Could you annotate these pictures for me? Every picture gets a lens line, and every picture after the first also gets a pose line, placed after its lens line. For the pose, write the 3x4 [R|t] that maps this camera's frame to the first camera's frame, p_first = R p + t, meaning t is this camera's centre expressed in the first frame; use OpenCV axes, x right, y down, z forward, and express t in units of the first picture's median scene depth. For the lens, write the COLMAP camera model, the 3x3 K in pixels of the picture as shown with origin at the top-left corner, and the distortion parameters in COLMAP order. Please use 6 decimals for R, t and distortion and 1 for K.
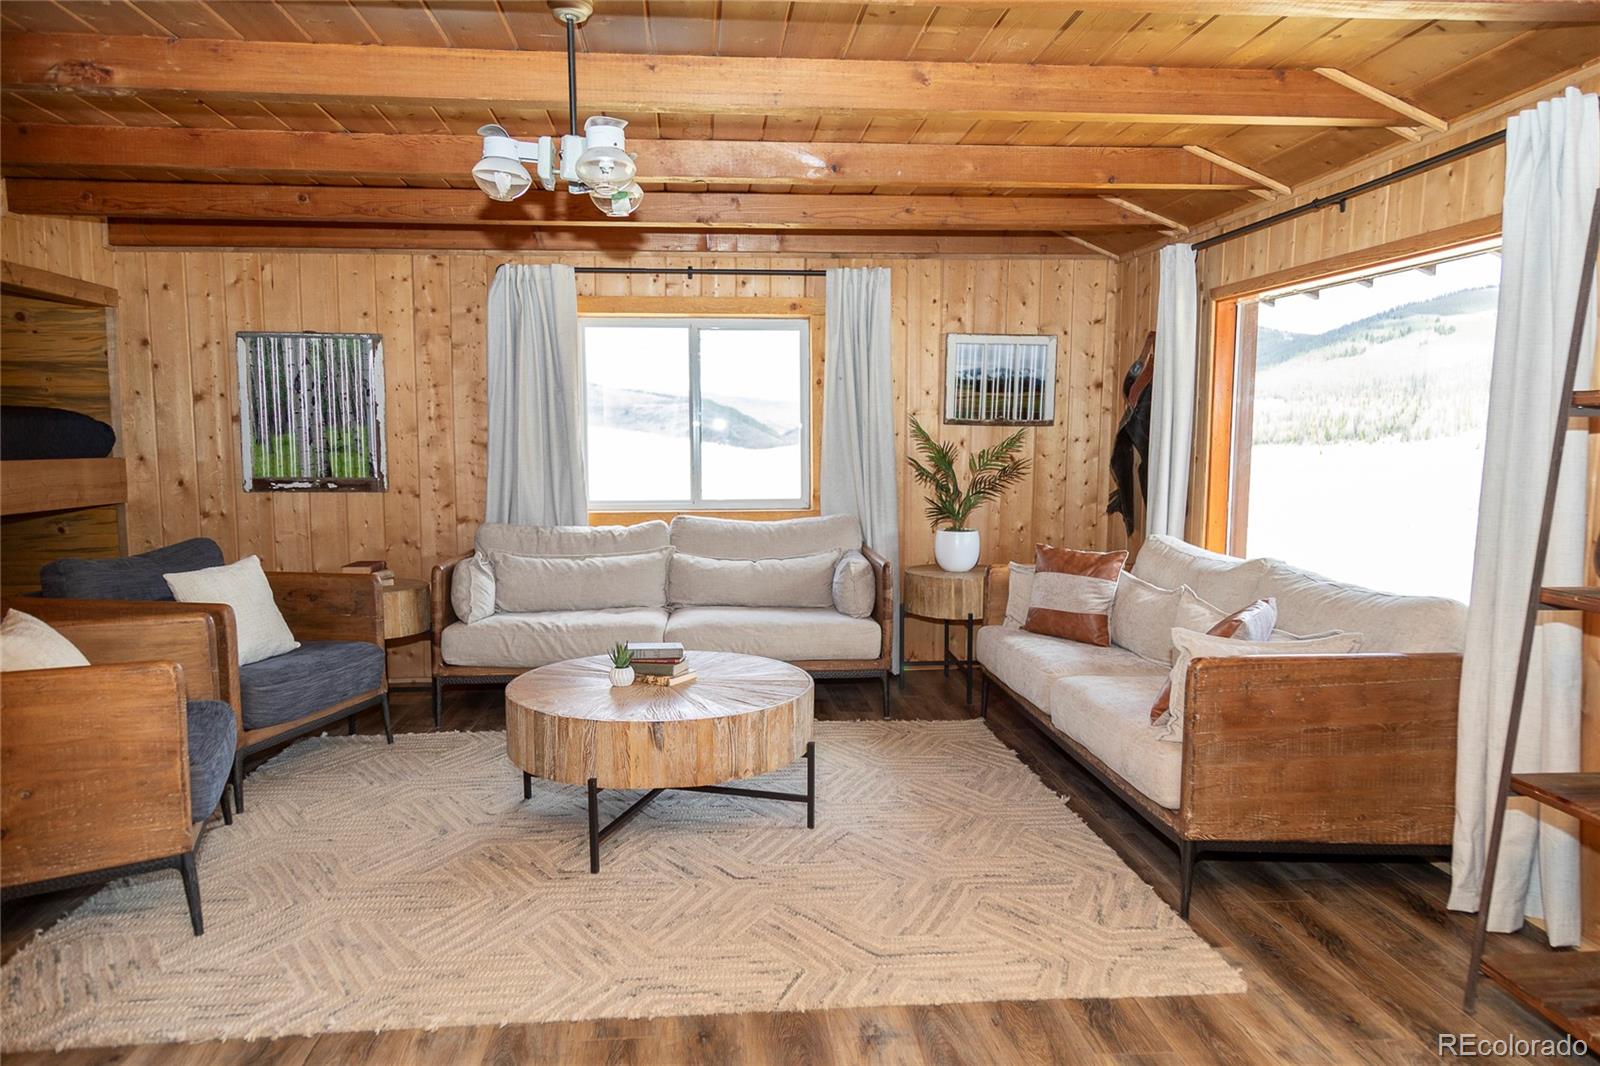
lens RADIAL K [[1062.3, 0, 799.9], [0, 1062.3, 545.2], [0, 0, 1]] dist [0.013443, 0.002535]
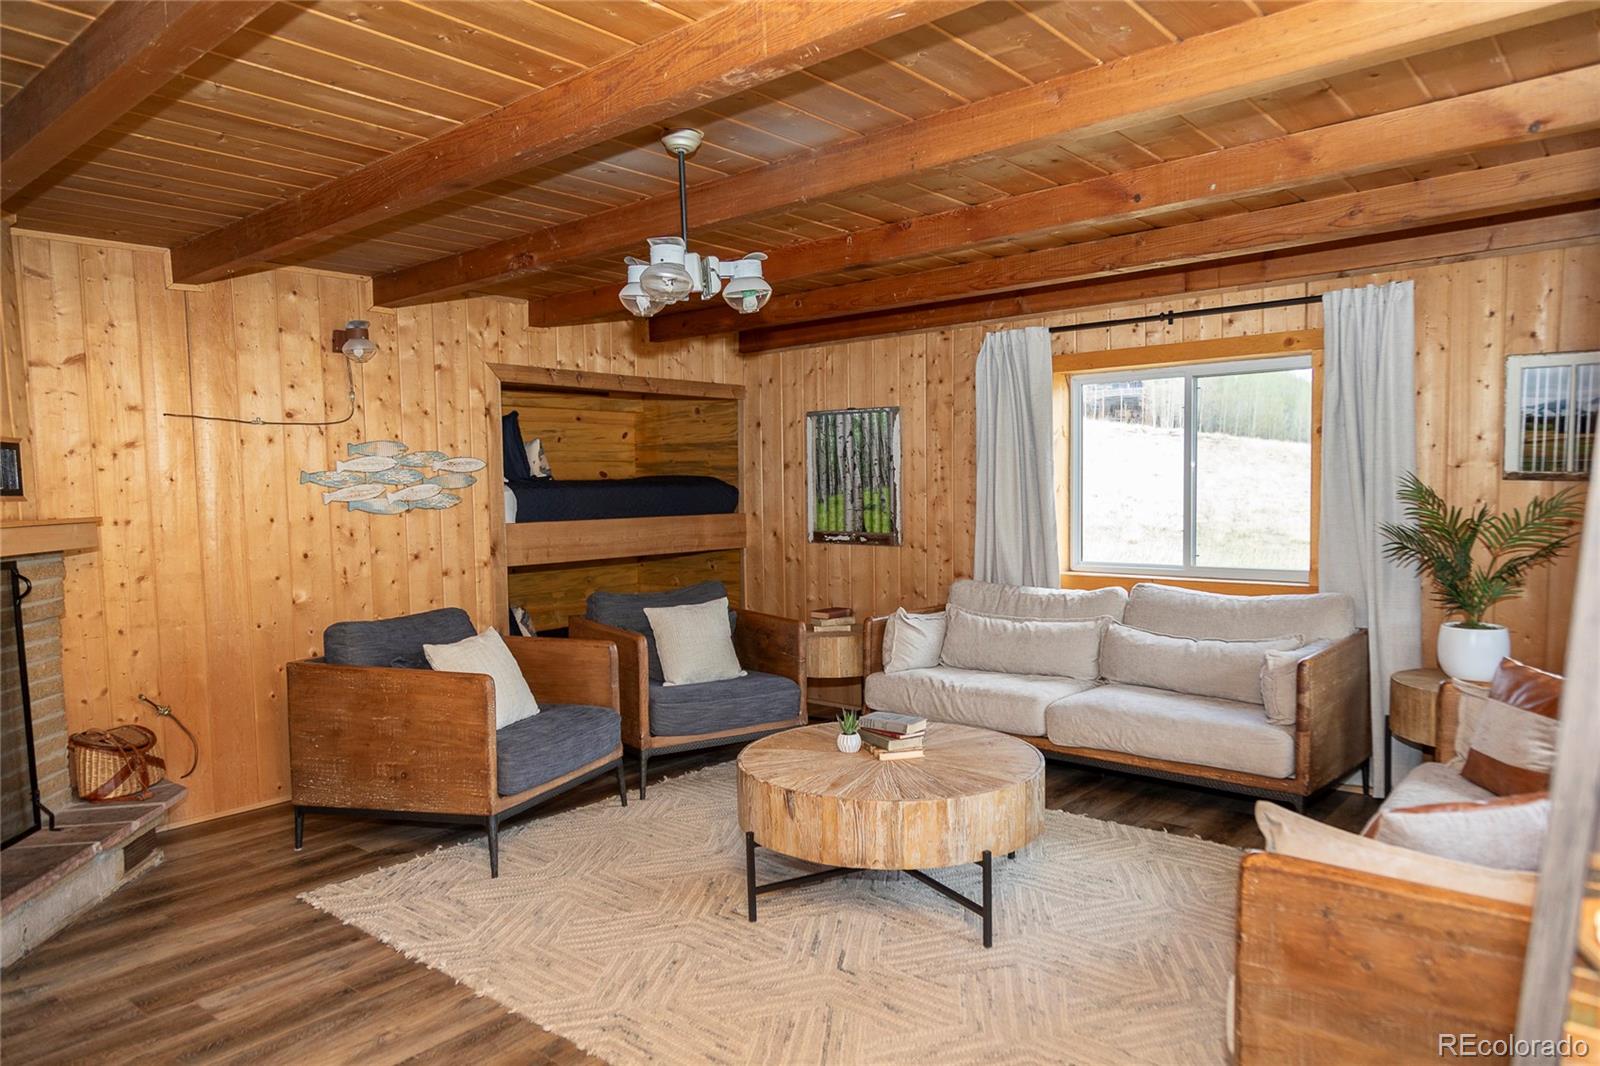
lens RADIAL K [[1049.4, 0, 817.0], [0, 1049.4, 543.8], [0, 0, 1]] dist [0.014128, -0.002414]
pose [[0.704716, 0.032555, -0.708742, 0.335526], [-0.058143, 0.998237, -0.011961, -0.034817], [0.707103, 0.049637, 0.705366, 0.162419]]
